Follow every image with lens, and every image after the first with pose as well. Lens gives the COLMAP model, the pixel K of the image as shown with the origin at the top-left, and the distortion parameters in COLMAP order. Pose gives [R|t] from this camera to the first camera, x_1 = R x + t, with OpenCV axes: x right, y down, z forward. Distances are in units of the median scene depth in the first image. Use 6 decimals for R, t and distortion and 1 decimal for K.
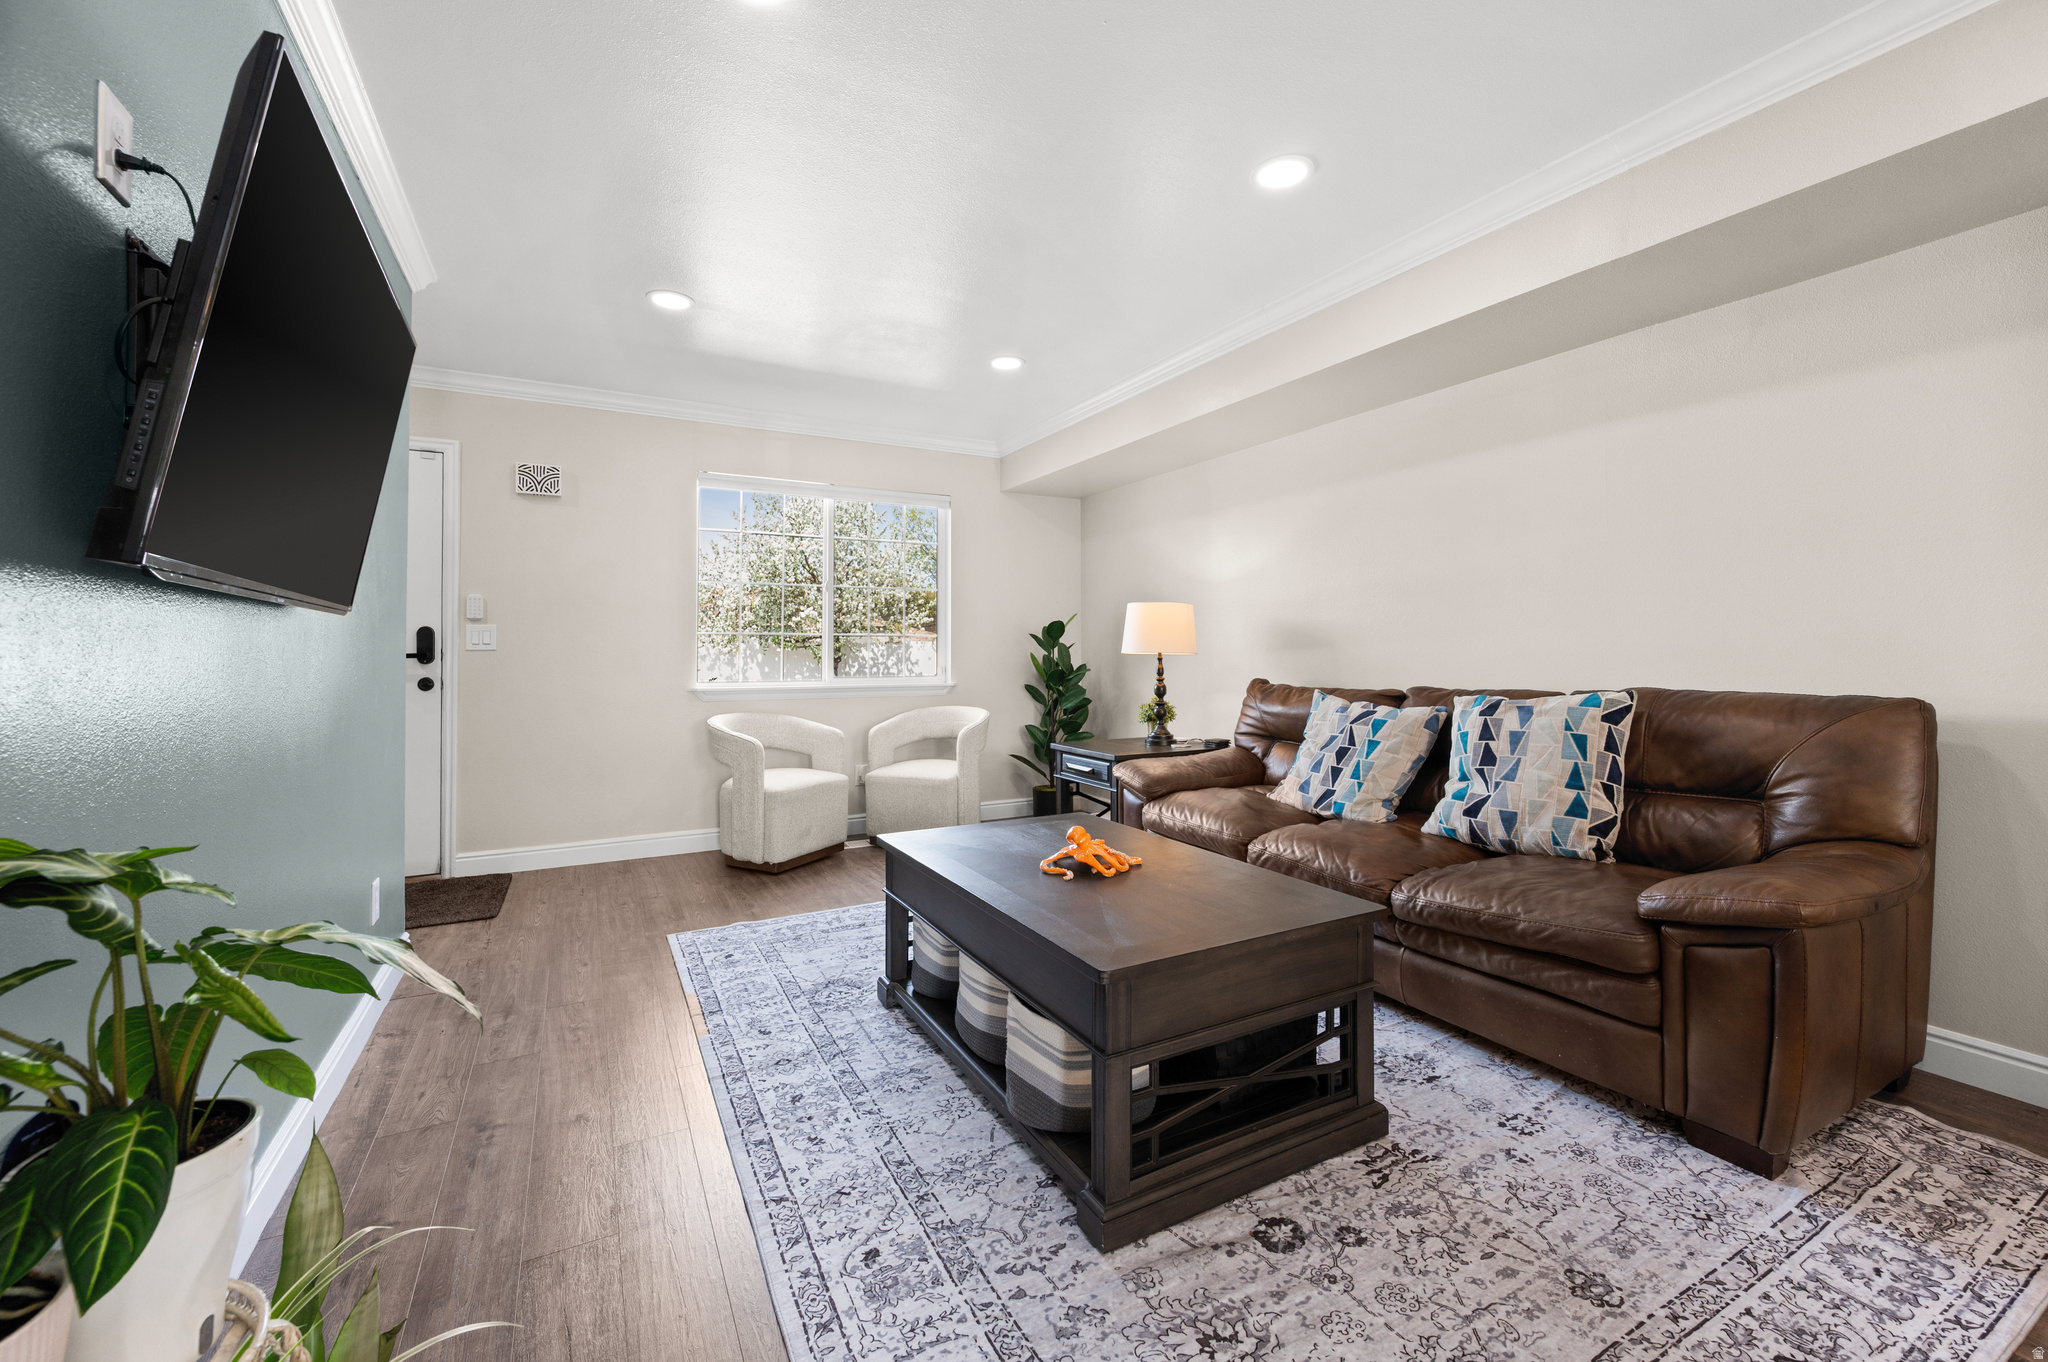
lens RADIAL K [[829.0, 0, 1033.2], [0, 829.0, 644.8], [0, 0, 1]] dist [-0.000224, -0.000397]
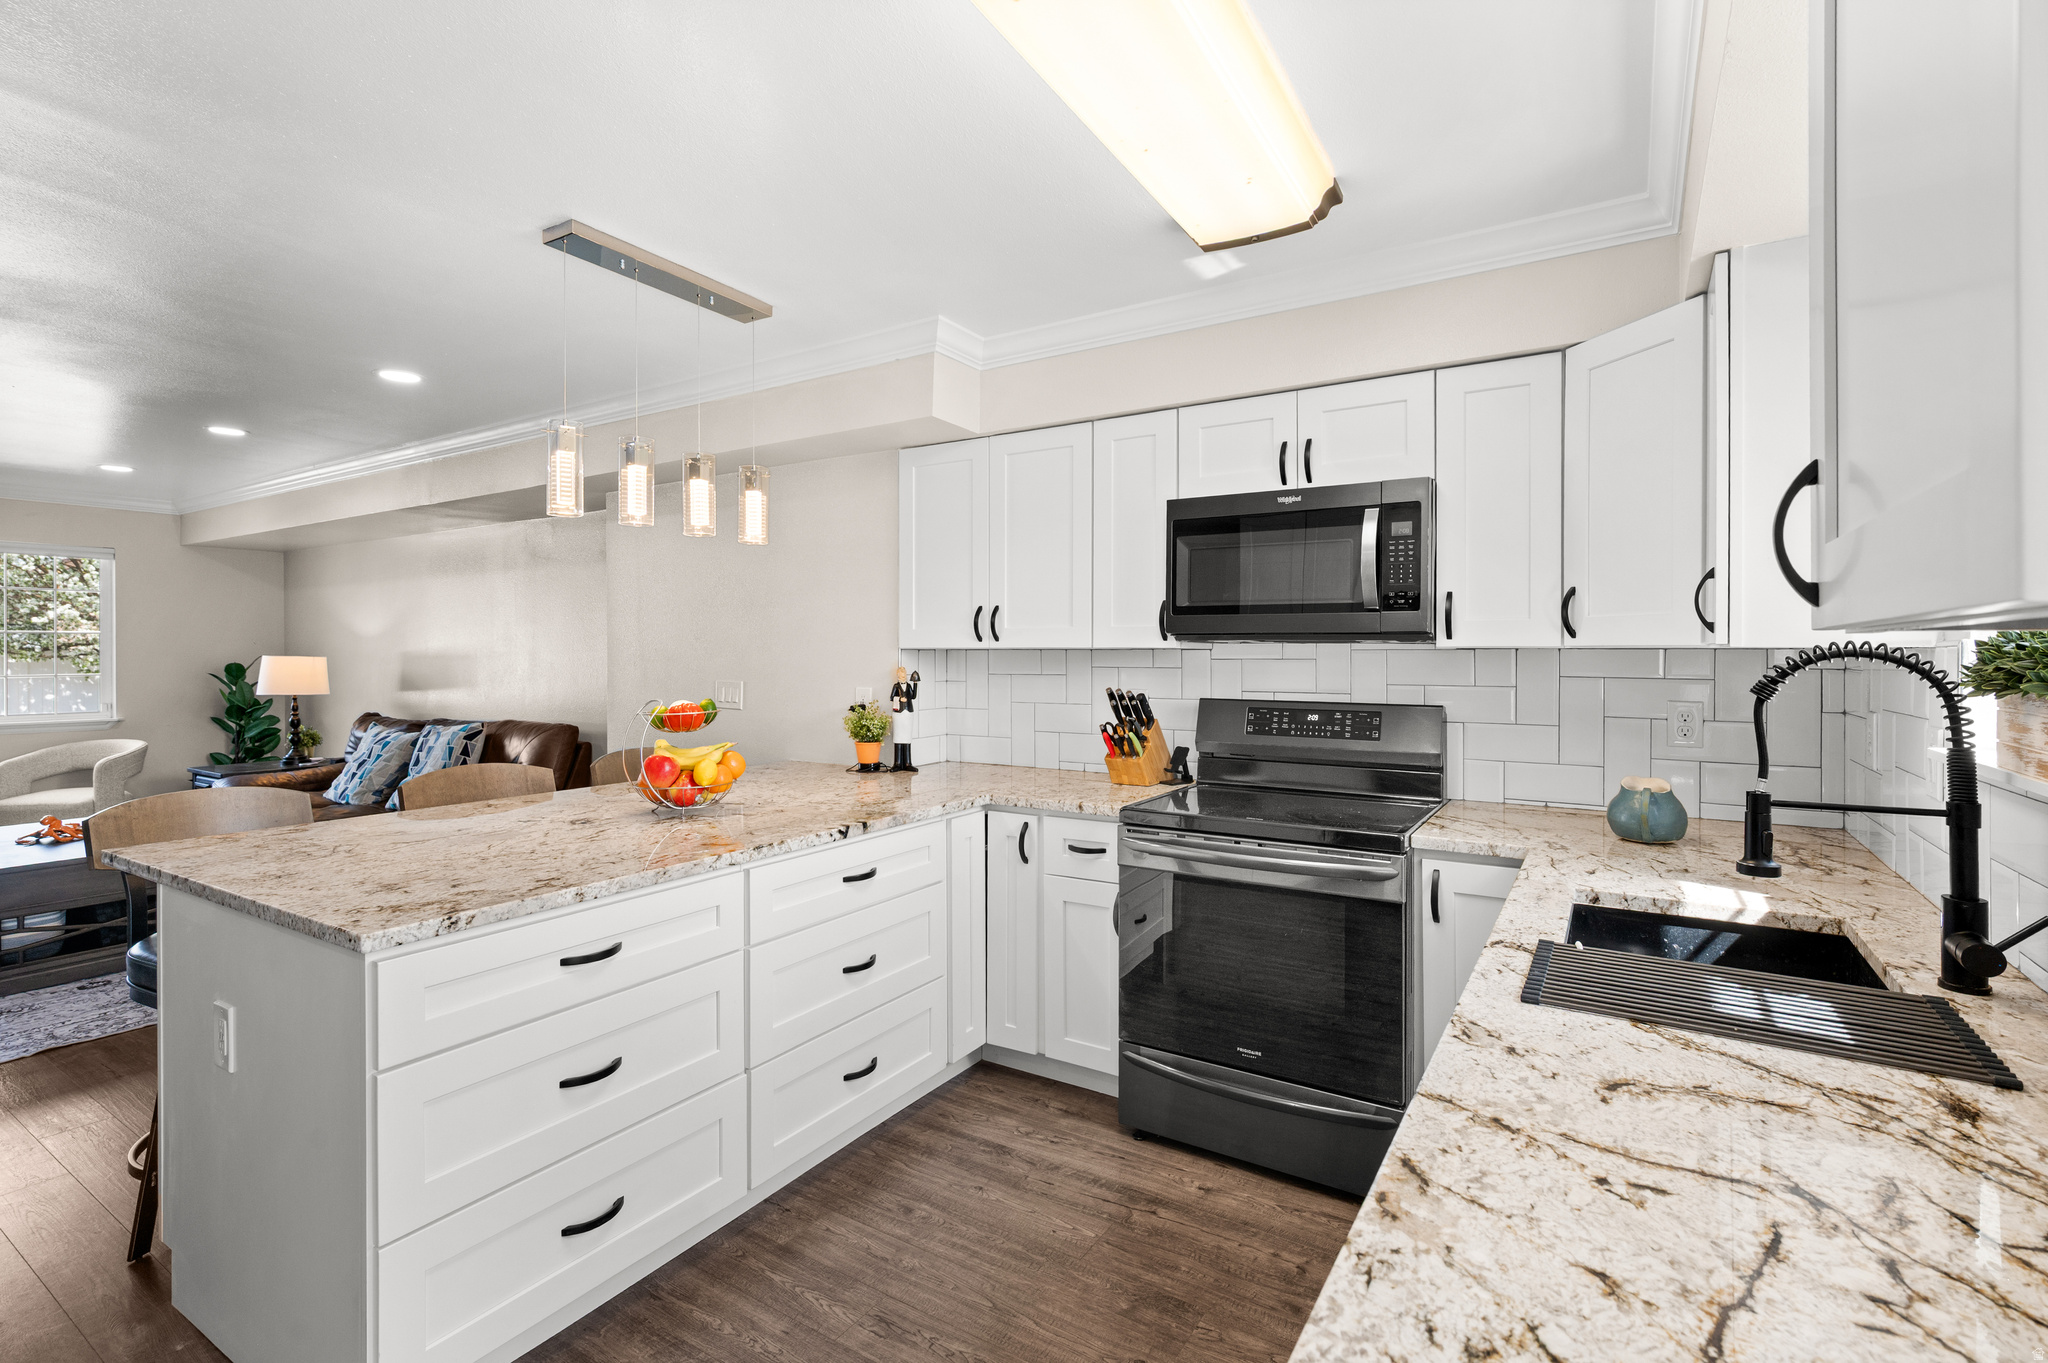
lens RADIAL K [[935.0, 0, 1037.1], [0, 935.0, 658.4], [0, 0, 1]] dist [0.000237, 0.000419]
pose [[0.875920, 0.002449, 0.482451, 0.800161], [-0.009478, 0.999881, 0.012132, -0.128566], [-0.482364, -0.015199, 0.875839, -1.470379]]
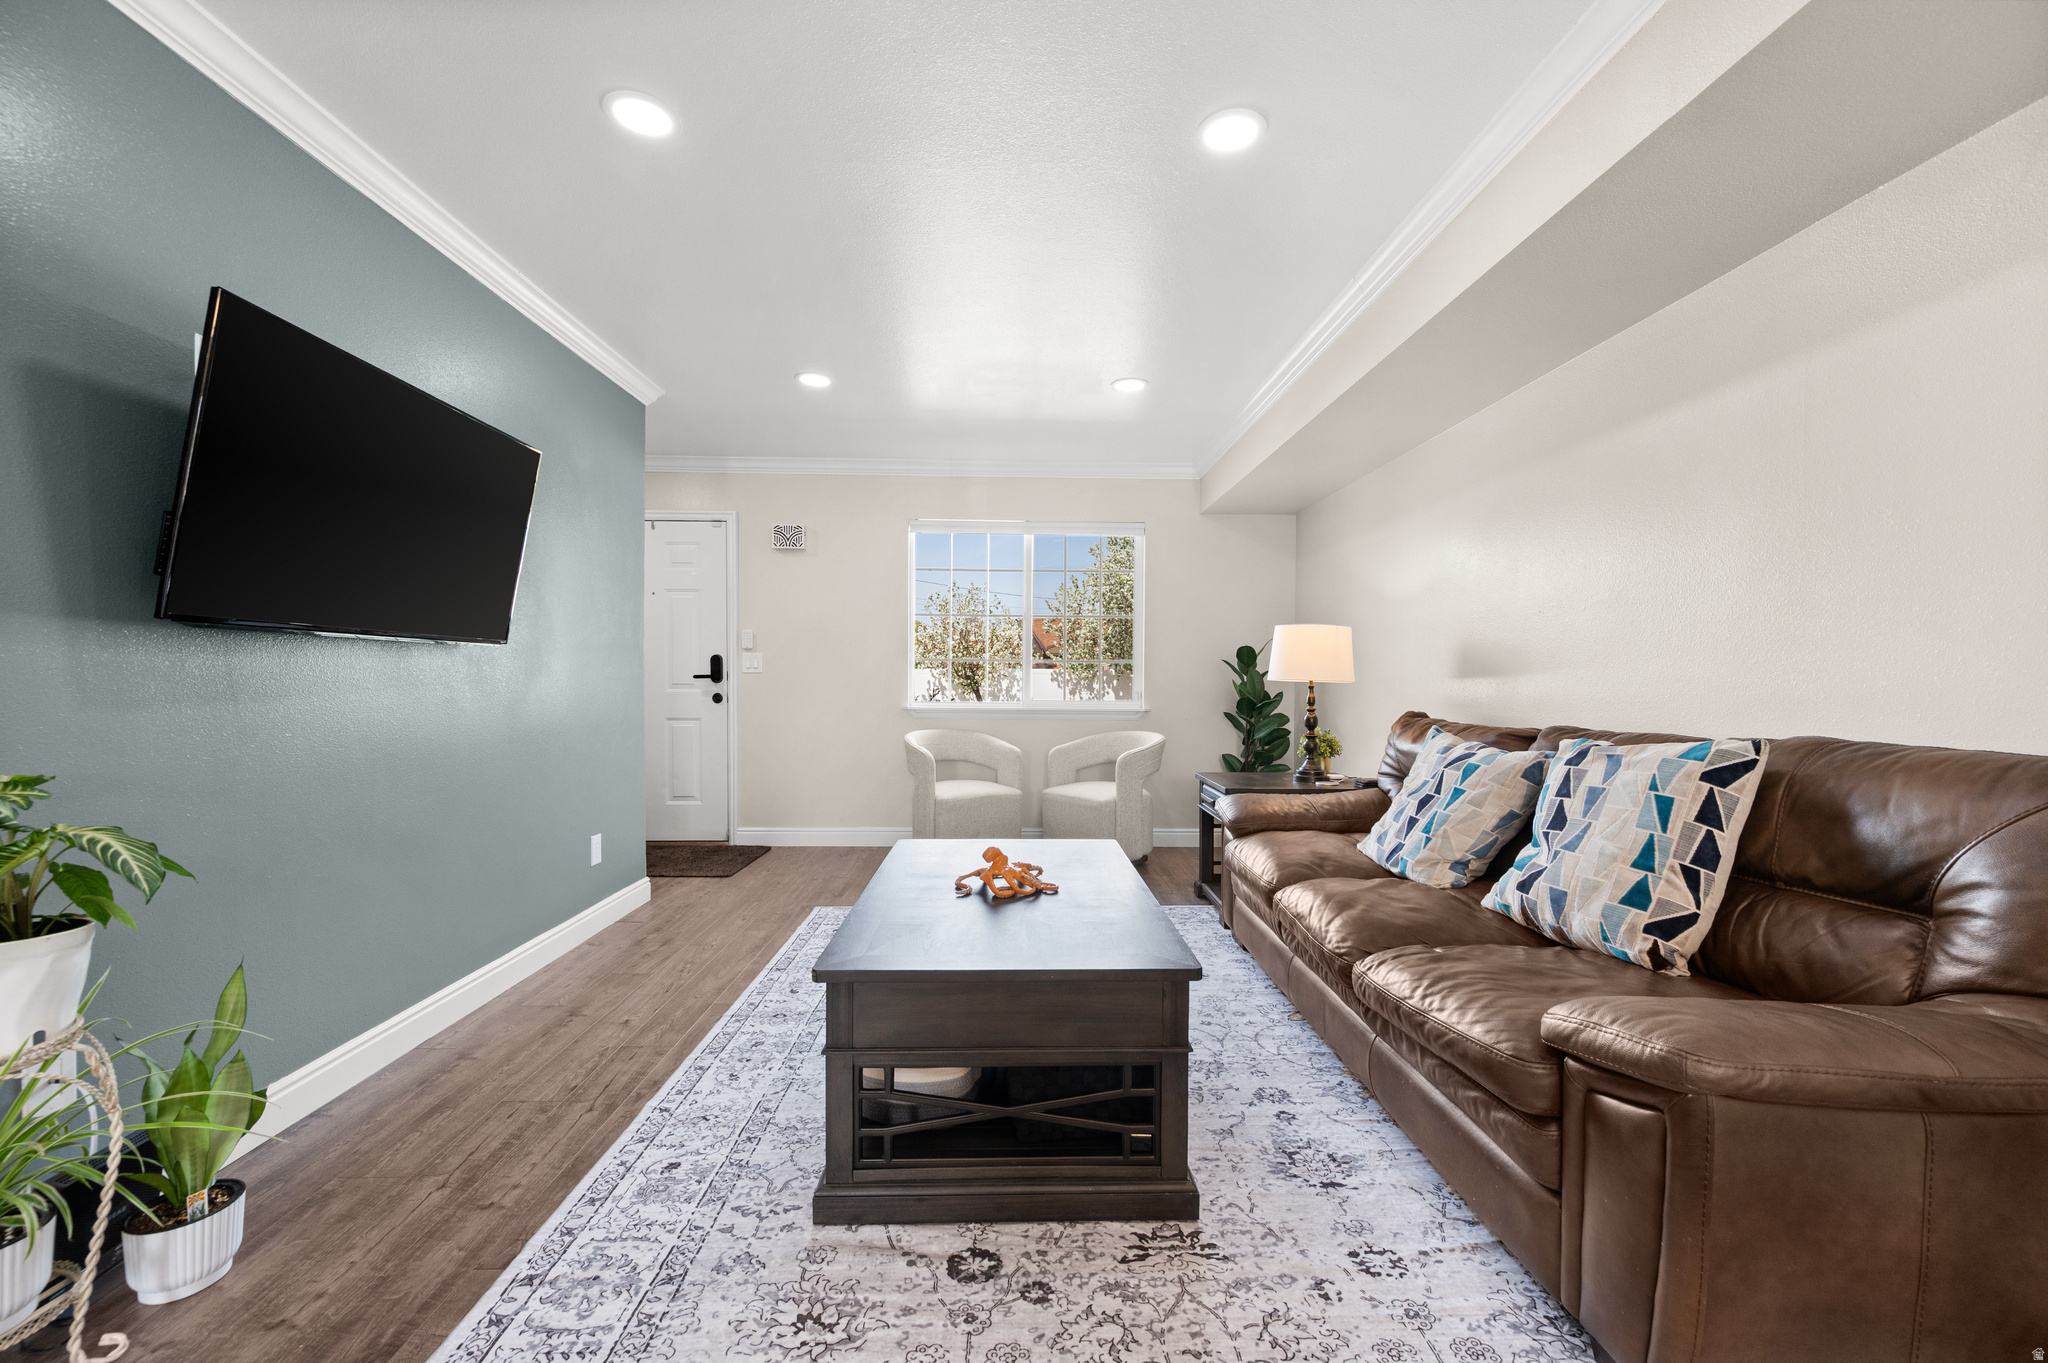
lens RADIAL K [[813.1, 0, 1030.4], [0, 813.1, 693.4], [0, 0, 1]] dist [-0.000712, -0.000031]
pose [[0.889920, 0.017676, -0.455774, 0.488814], [-0.004841, 0.999559, 0.029313, -0.000755], [0.456091, -0.023880, 0.889613, 0.113135]]
